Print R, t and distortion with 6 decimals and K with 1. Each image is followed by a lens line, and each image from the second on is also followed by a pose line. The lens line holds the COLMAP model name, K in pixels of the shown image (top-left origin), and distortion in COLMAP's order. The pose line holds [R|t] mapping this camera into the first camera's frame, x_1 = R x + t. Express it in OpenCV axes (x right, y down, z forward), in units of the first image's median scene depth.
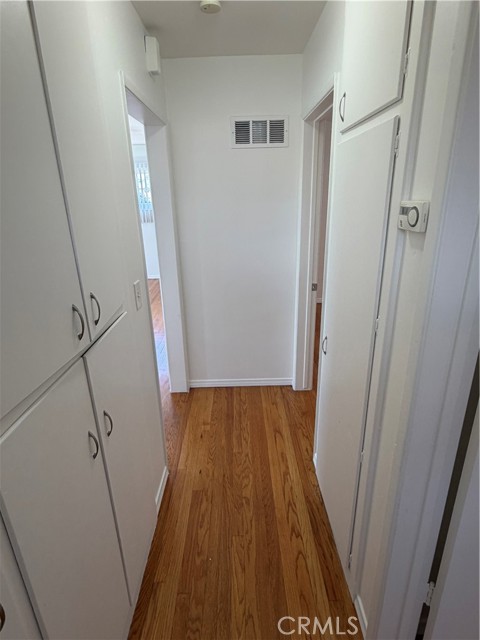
lens RADIAL K [[355.8, 0, 241.2], [0, 355.8, 320.8], [0, 0, 1]] dist [-0.001313, 0.001666]
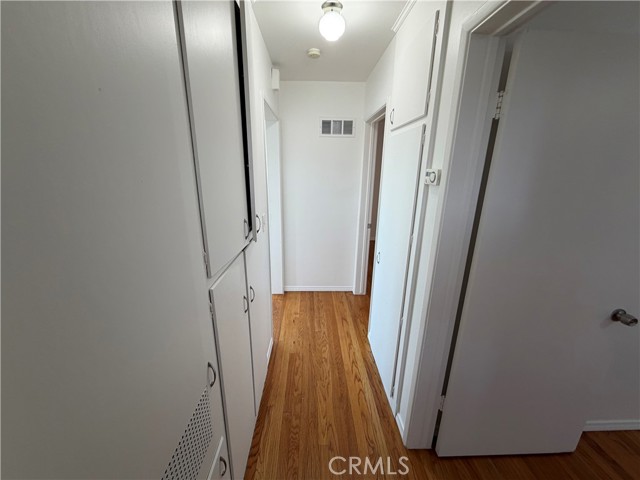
lens RADIAL K [[253.4, 0, 318.2], [0, 253.4, 240.3], [0, 0, 1]] dist [0.000370, -0.000991]
pose [[0.999146, 0.031350, 0.026906, -0.061726], [-0.029610, 0.997586, -0.062808, 0.061174], [-0.028810, 0.061958, 0.997663, -0.125584]]
